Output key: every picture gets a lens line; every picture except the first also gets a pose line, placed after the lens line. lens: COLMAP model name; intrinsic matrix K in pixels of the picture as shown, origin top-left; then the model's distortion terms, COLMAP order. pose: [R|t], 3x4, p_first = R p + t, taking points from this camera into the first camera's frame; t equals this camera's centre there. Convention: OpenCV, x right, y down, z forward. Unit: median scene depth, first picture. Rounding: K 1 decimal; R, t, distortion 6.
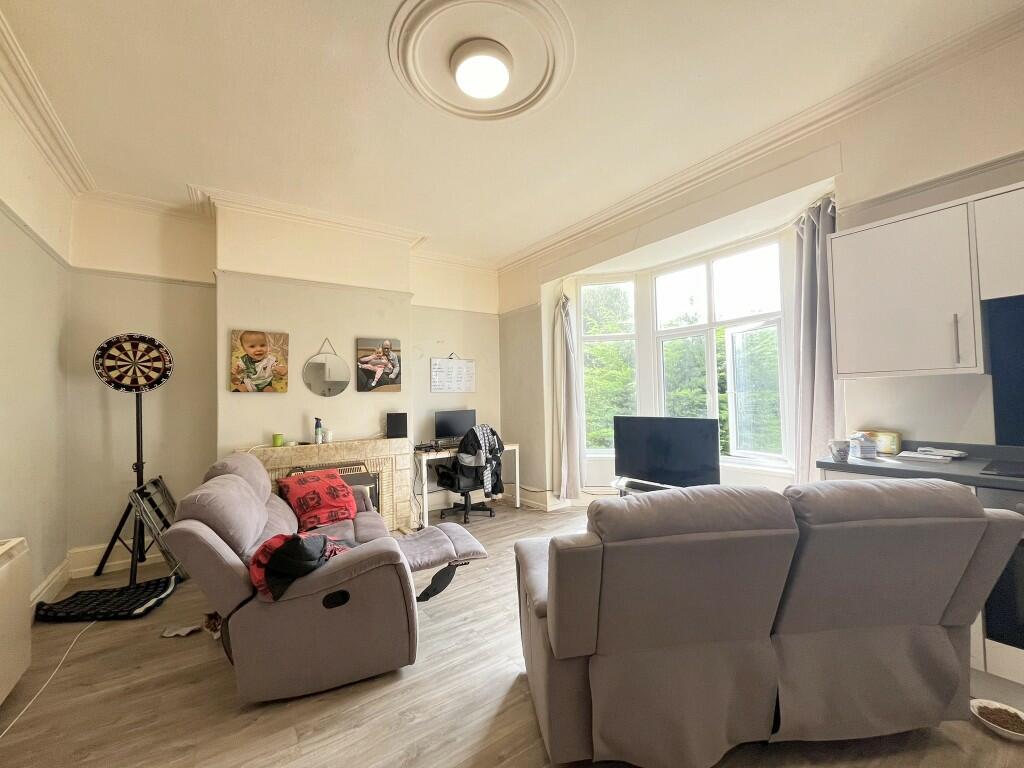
lens RADIAL K [[414.2, 0, 512.0], [0, 414.2, 384.0], [0, 0, 1]] dist [0.000418, 0.000085]
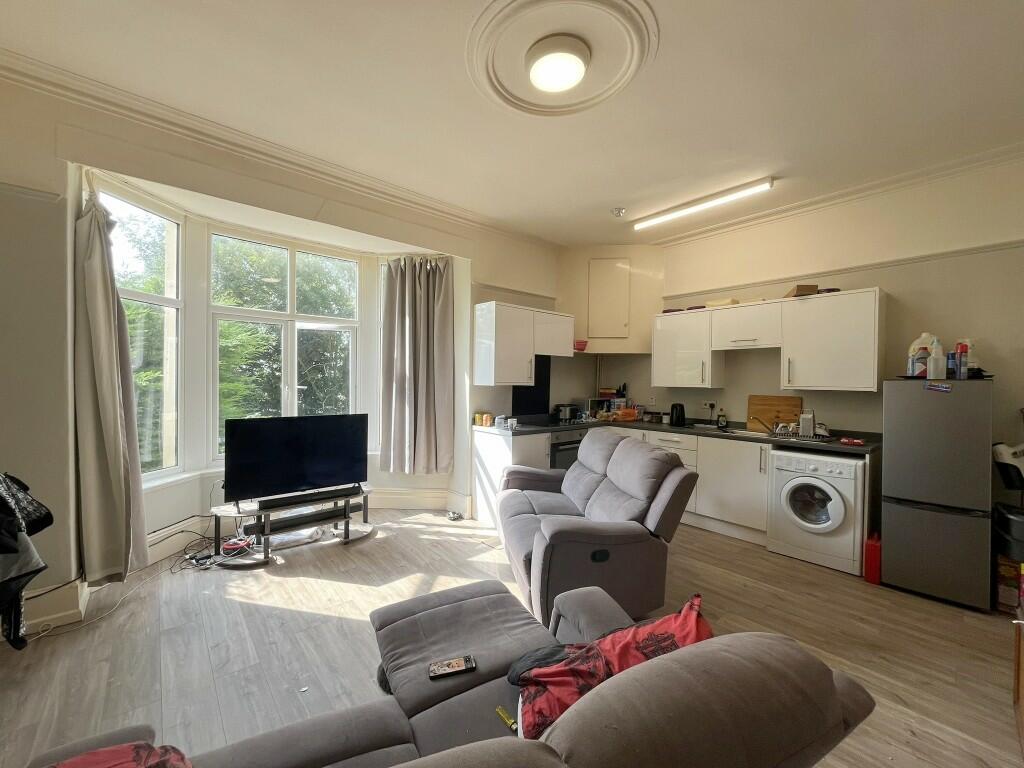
lens RADIAL K [[414.2, 0, 512.0], [0, 414.2, 384.0], [0, 0, 1]] dist [0.000418, 0.000085]
pose [[-0.103335, 0.019346, 0.994458, -0.551635], [-0.042109, 0.998829, -0.023807, 0.013162], [-0.993755, -0.044335, -0.102400, 0.635941]]
